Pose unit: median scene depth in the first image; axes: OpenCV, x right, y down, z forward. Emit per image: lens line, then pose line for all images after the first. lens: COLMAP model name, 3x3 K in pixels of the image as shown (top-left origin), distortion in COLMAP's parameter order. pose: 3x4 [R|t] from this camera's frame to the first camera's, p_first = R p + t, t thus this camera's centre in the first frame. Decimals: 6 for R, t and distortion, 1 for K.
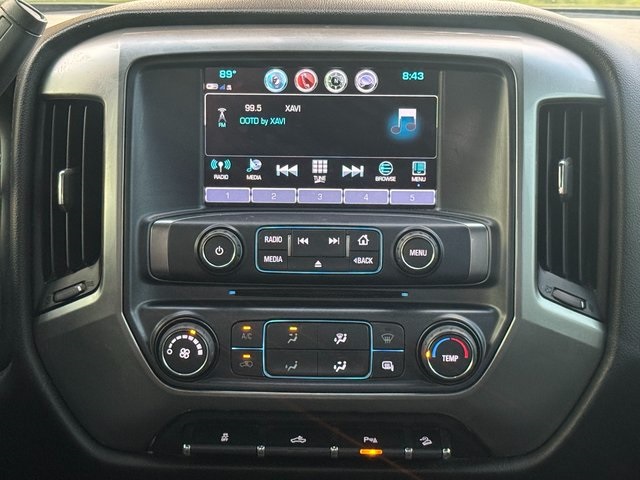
lens RADIAL K [[1424.3, 0, 321.8], [0, 1424.3, 237.5], [0, 0, 1]] dist [0.080741, 0.000000]
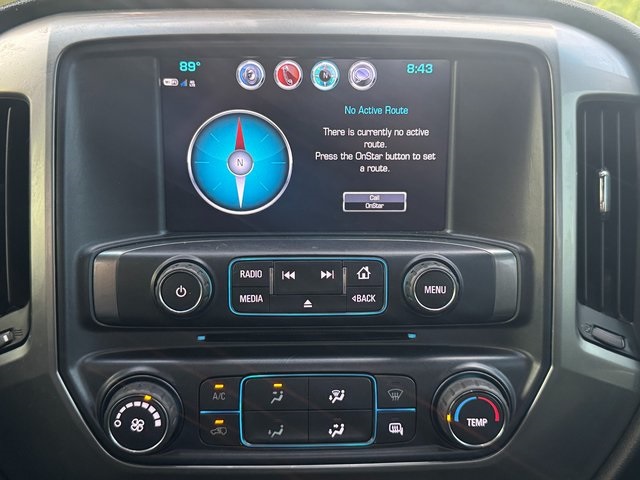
lens RADIAL K [[713.9, 0, 324.3], [0, 713.9, 239.5], [0, 0, 1]] dist [0.081701, 0.000000]
pose [[0.998068, -0.015368, 0.060195, -0.016873], [0.013257, 0.999288, 0.035328, -0.031467], [-0.060695, -0.034462, 0.997561, 0.599856]]
